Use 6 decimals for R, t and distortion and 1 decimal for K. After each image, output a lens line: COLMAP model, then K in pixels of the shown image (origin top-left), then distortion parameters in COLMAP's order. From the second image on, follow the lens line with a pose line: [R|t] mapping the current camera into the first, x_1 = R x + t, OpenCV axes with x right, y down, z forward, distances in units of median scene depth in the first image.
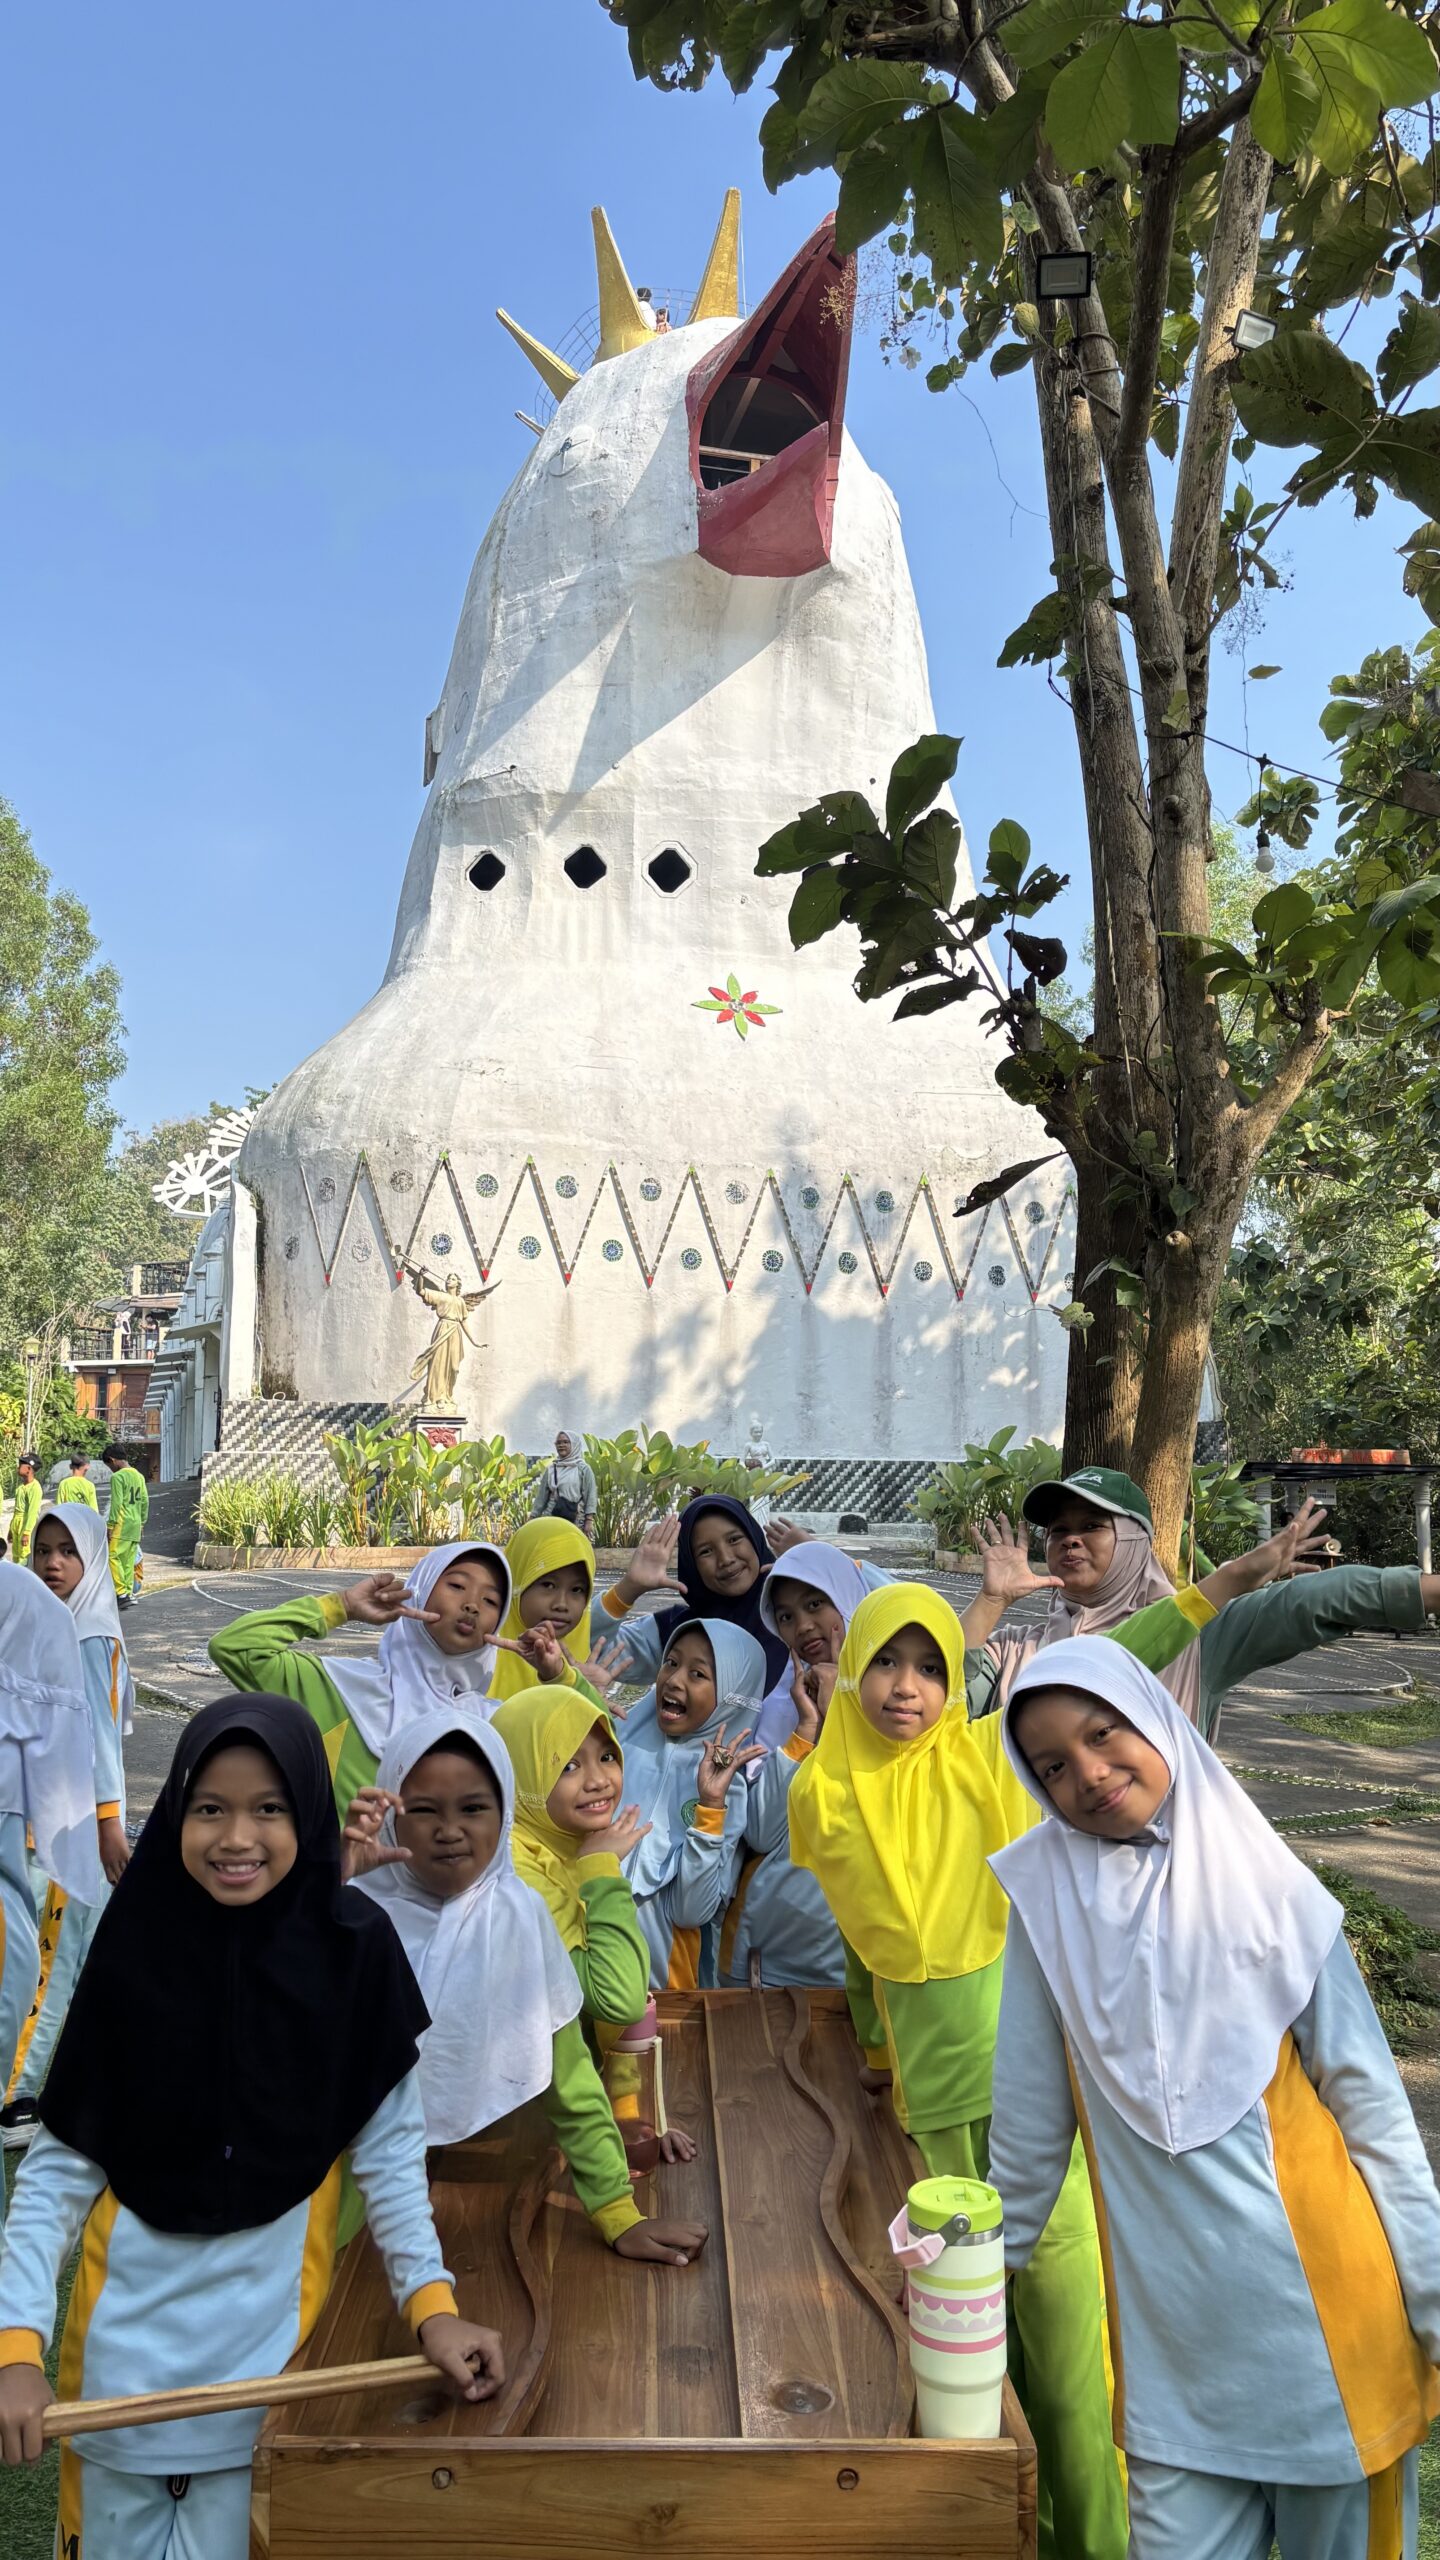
lens RADIAL K [[1972.8, 0, 726.4], [0, 1972.8, 1327.2], [0, 0, 1]] dist [0.187410, -0.539020]
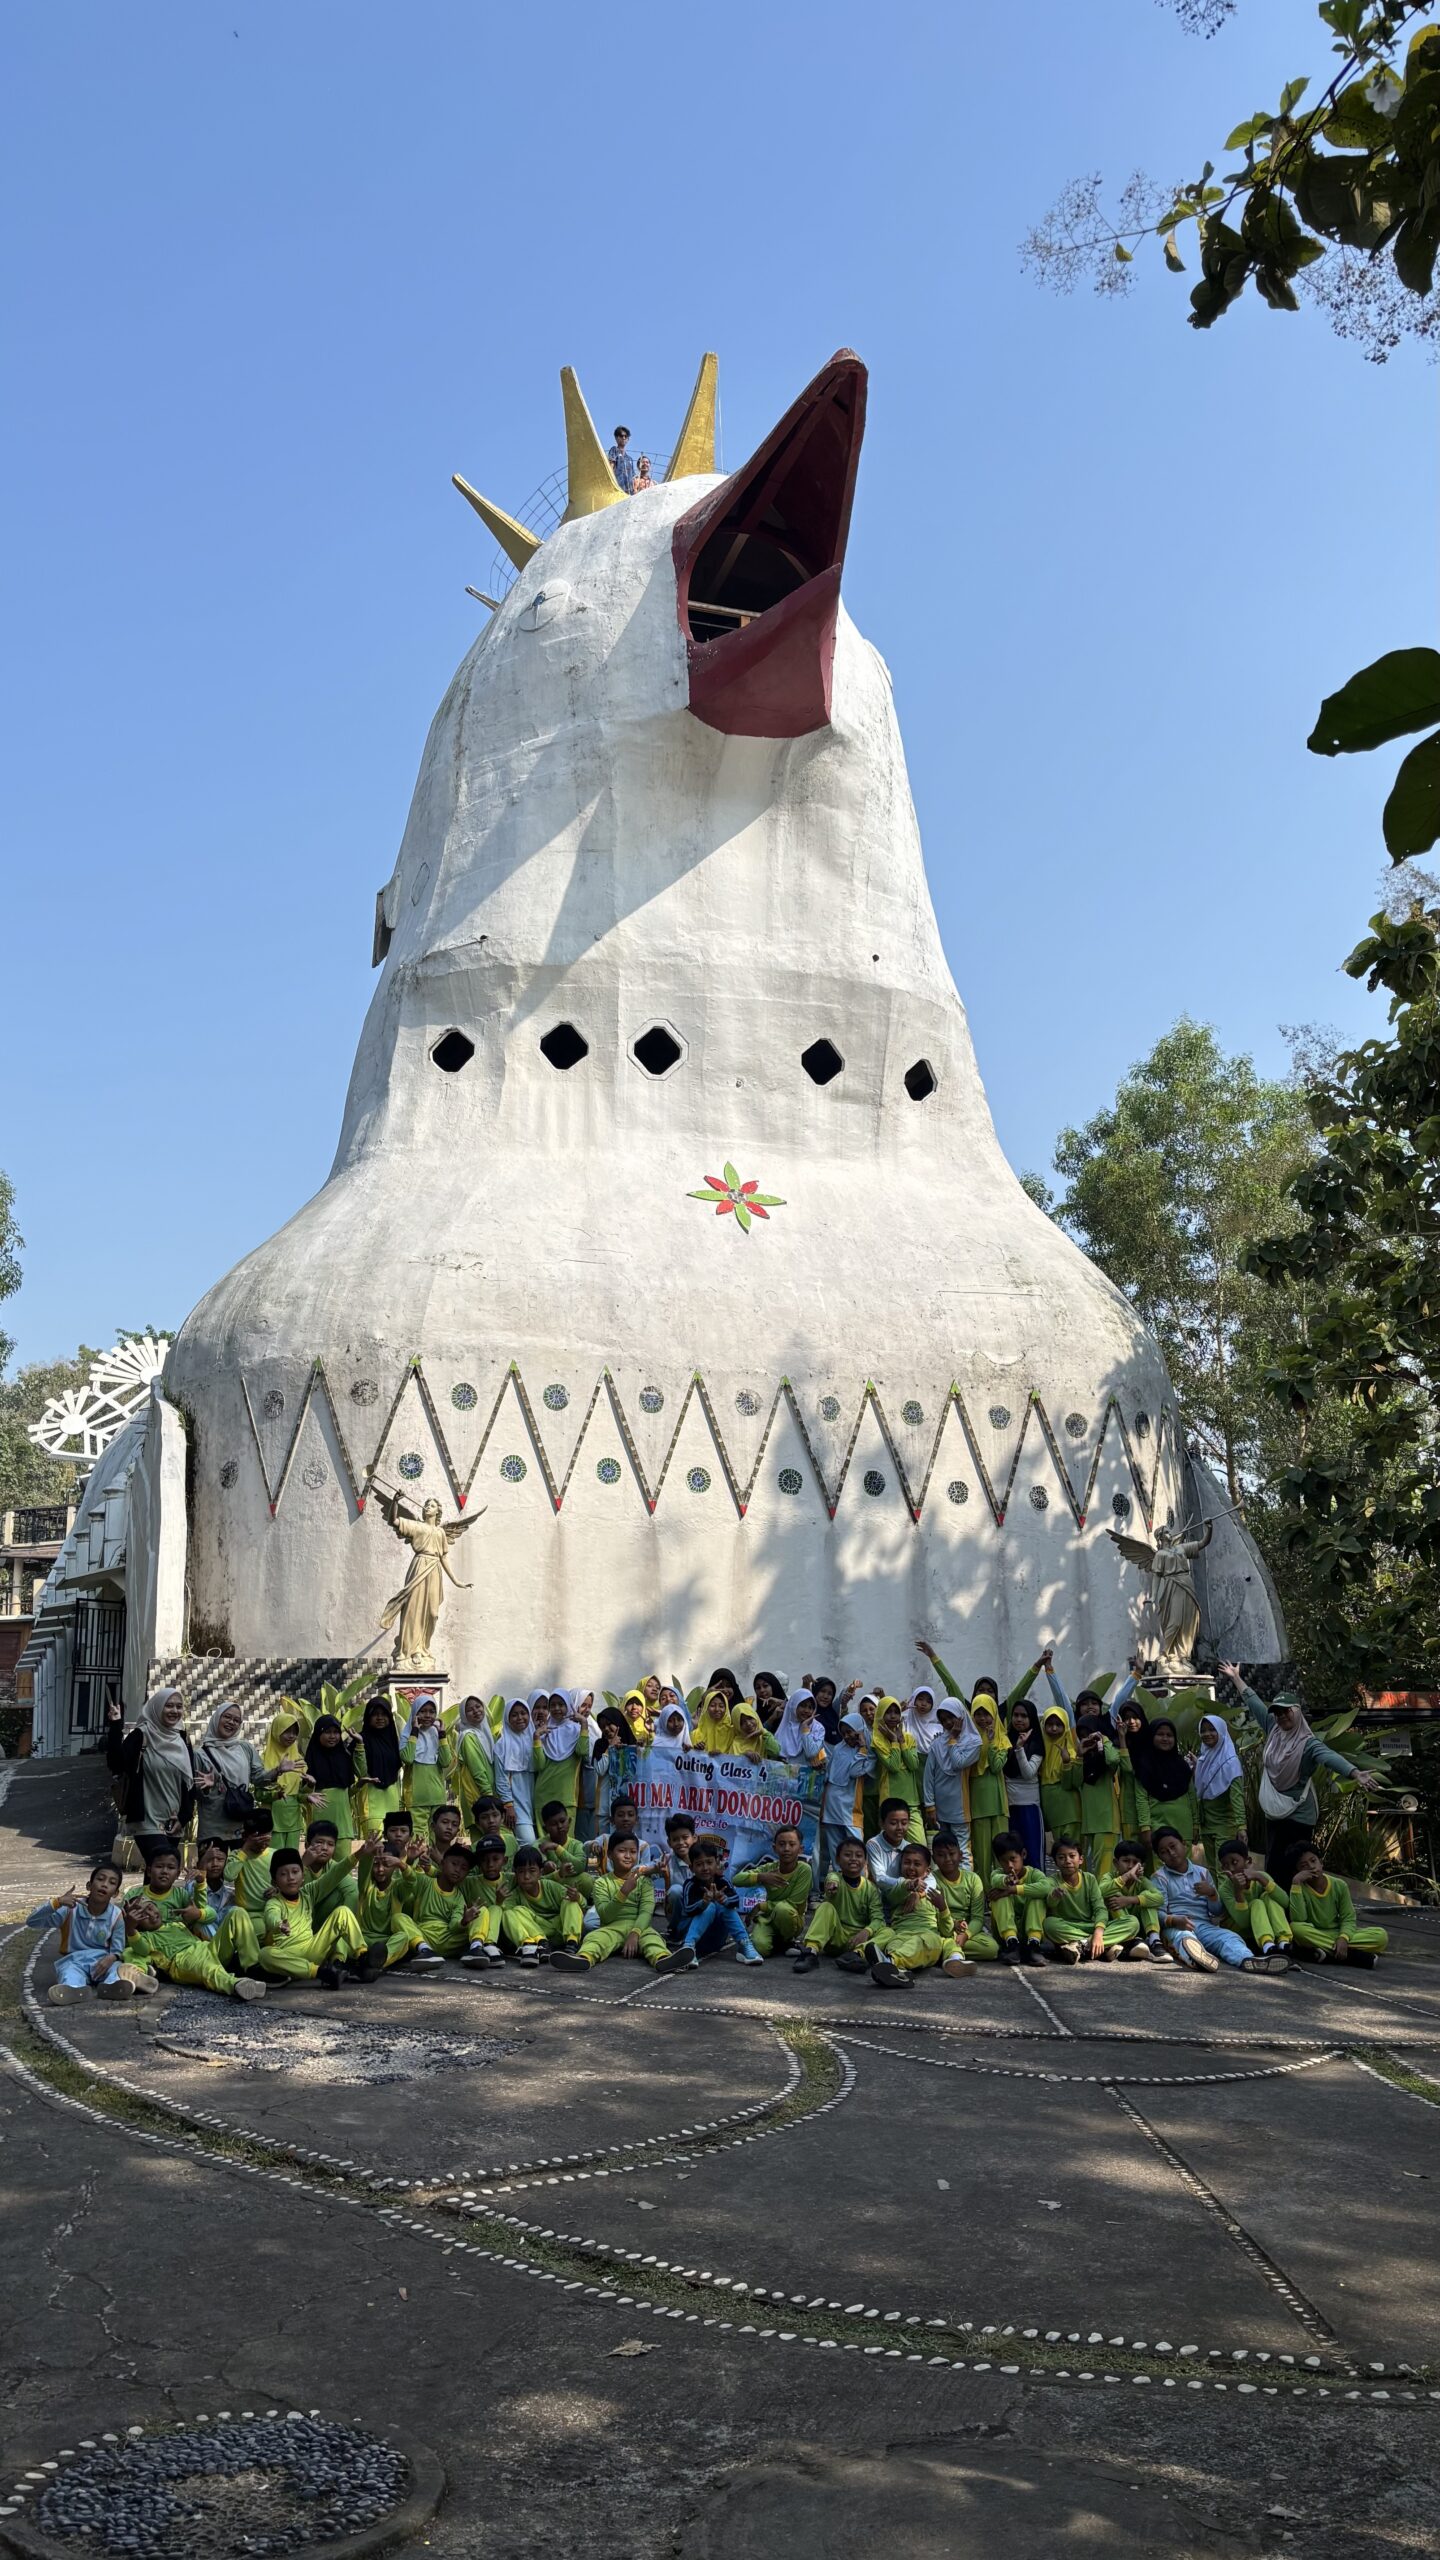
lens RADIAL K [[1972.8, 0, 726.4], [0, 1972.8, 1327.2], [0, 0, 1]] dist [0.187410, -0.539020]
pose [[0.997827, -0.007420, 0.065471, -0.059039], [0.015354, 0.992469, -0.121528, 0.004063], [-0.064077, 0.122270, 0.990426, 0.131215]]
